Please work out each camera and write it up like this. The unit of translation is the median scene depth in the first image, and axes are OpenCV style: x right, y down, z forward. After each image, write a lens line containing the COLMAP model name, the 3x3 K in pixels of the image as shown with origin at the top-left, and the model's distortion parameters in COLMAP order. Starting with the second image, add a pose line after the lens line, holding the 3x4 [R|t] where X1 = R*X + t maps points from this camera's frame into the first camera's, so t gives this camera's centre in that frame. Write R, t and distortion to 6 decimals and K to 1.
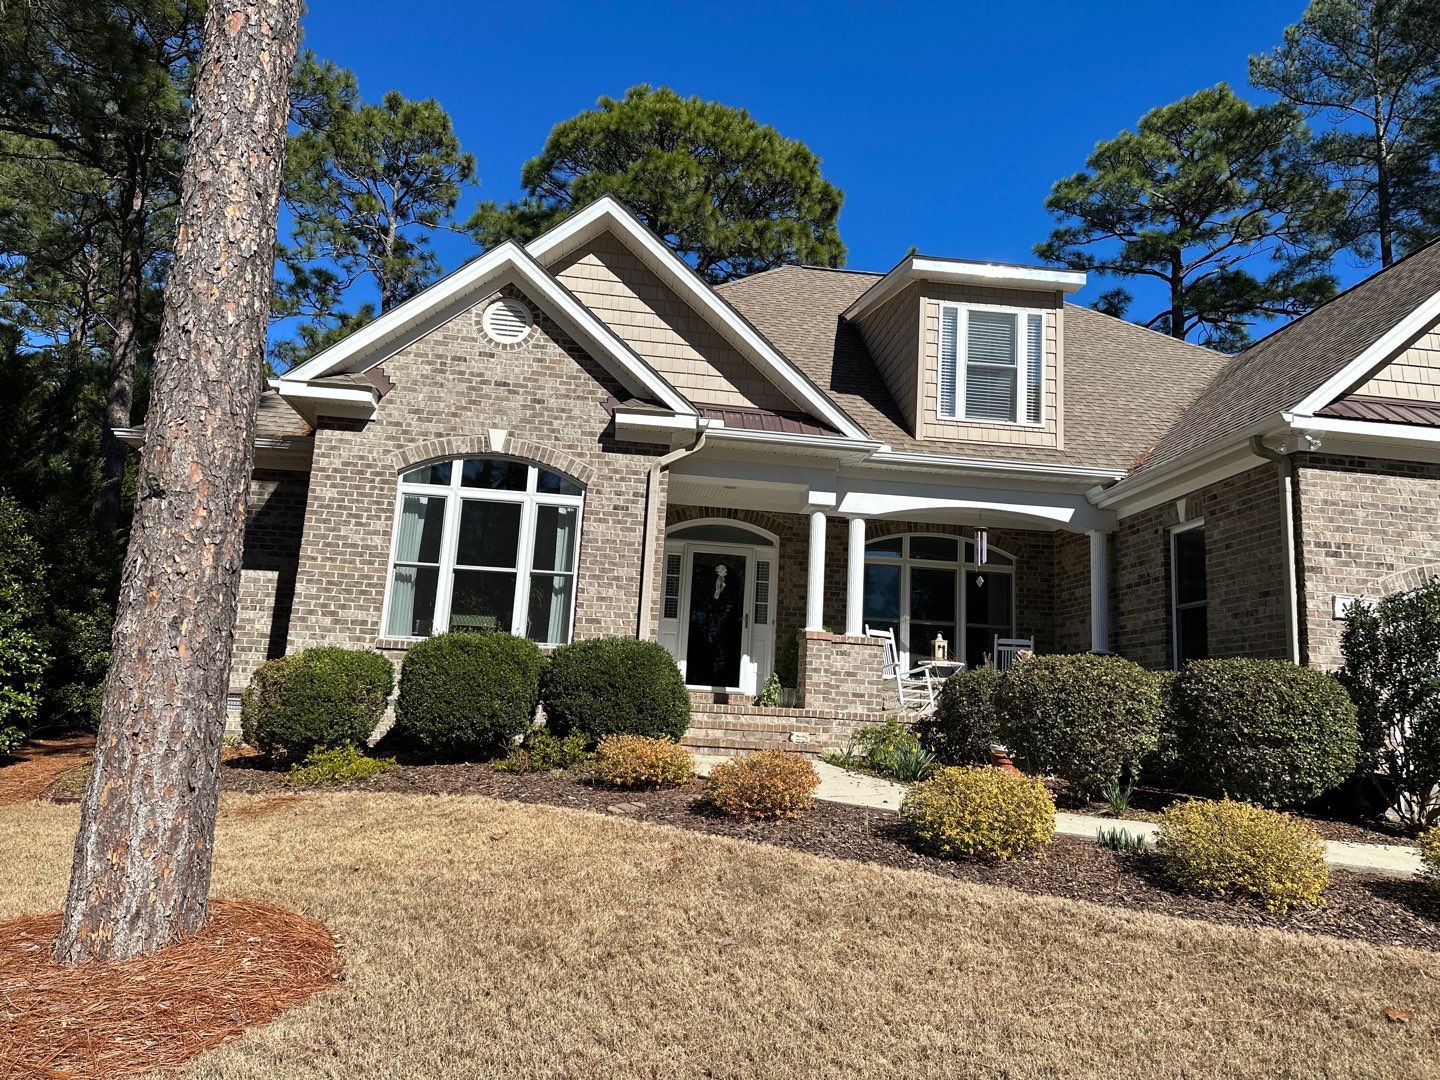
lens RADIAL K [[1004.2, 0, 737.5], [0, 1004.2, 539.2], [0, 0, 1]] dist [0.089546, -0.110887]
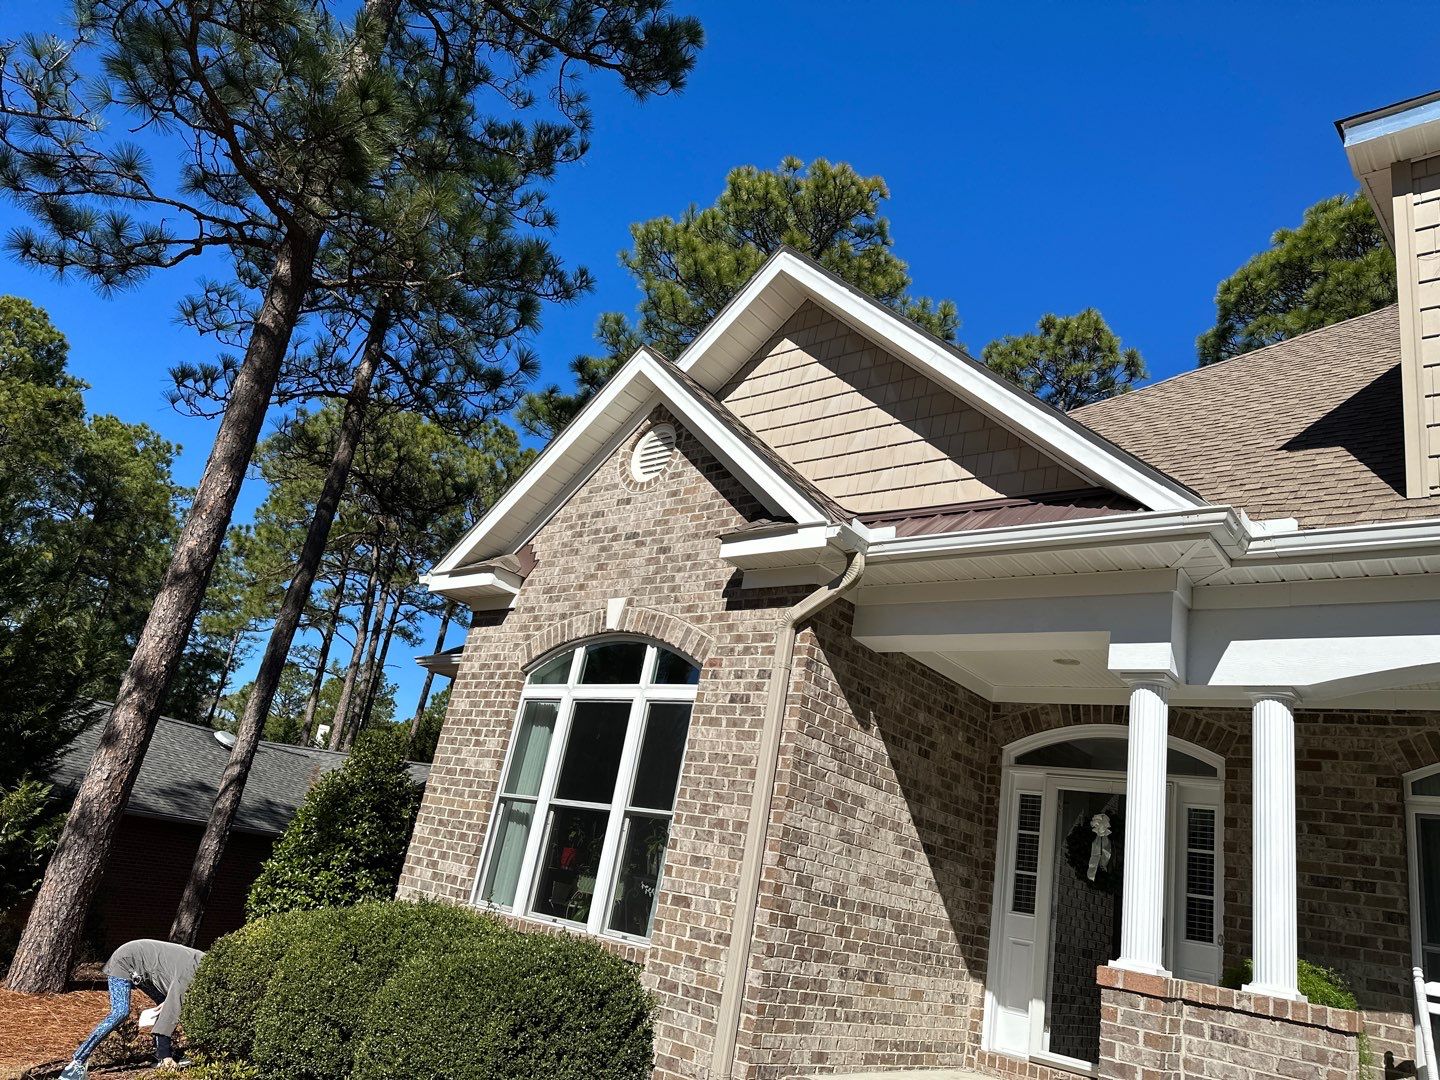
lens RADIAL K [[1004.2, 0, 724.6], [0, 1004.2, 539.6], [0, 0, 1]] dist [0.089546, -0.110887]
pose [[0.678835, -0.181483, -0.711510, 0.318770], [-0.004997, 0.967812, -0.251624, 0.027178], [0.734273, 0.174367, 0.656078, 0.592562]]
